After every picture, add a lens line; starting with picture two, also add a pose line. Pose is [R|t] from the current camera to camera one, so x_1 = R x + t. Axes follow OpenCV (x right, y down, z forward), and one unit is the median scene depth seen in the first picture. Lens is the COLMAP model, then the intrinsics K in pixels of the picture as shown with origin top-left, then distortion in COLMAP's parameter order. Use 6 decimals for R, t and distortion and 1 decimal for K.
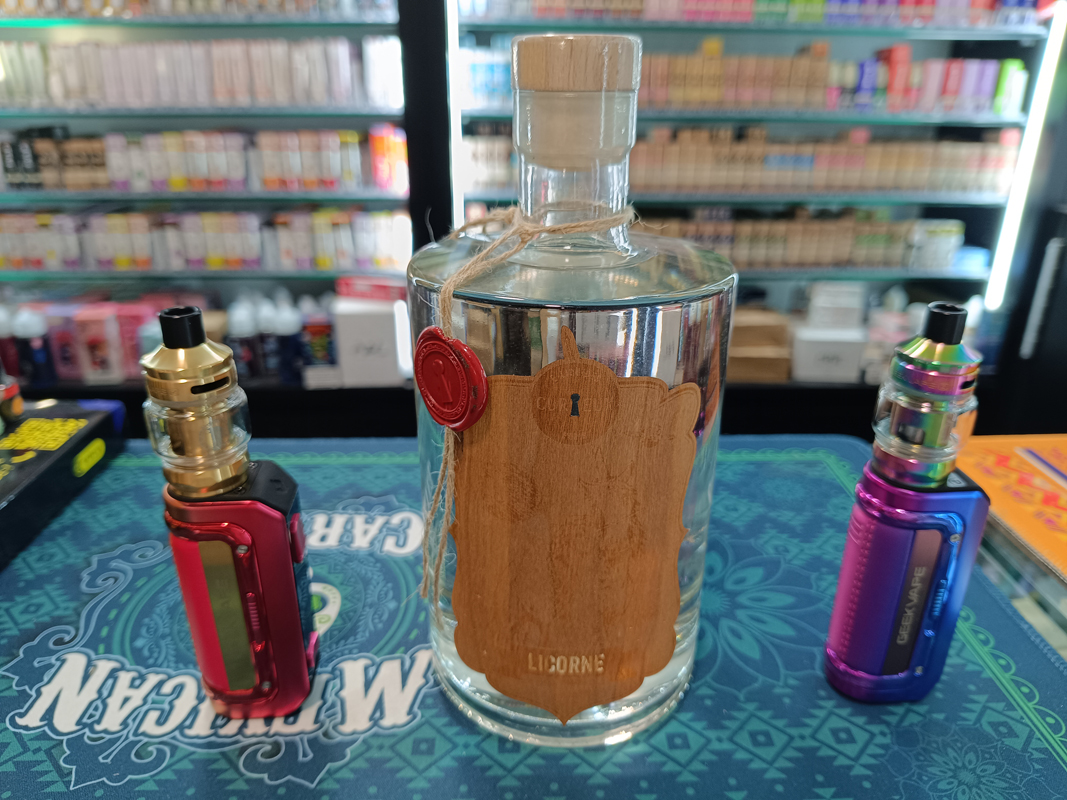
lens RADIAL K [[772.4, 0, 548.9], [0, 772.4, 402.1], [0, 0, 1]] dist [-0.040983, 0.020230]
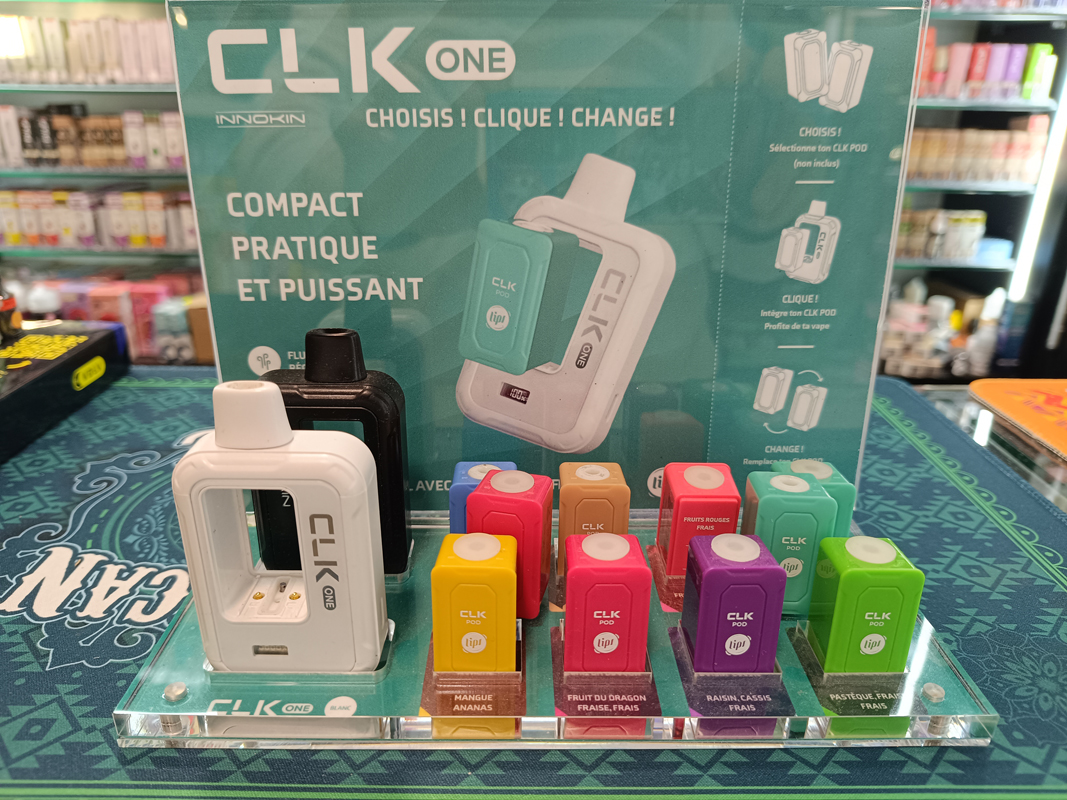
lens RADIAL K [[772.4, 0, 538.4], [0, 772.4, 397.3], [0, 0, 1]] dist [-0.040983, 0.020230]
pose [[0.999535, 0.017348, -0.025068, -0.013555], [-0.017719, 0.999735, -0.014676, 0.100448], [0.024807, 0.015113, 0.999578, 0.054547]]
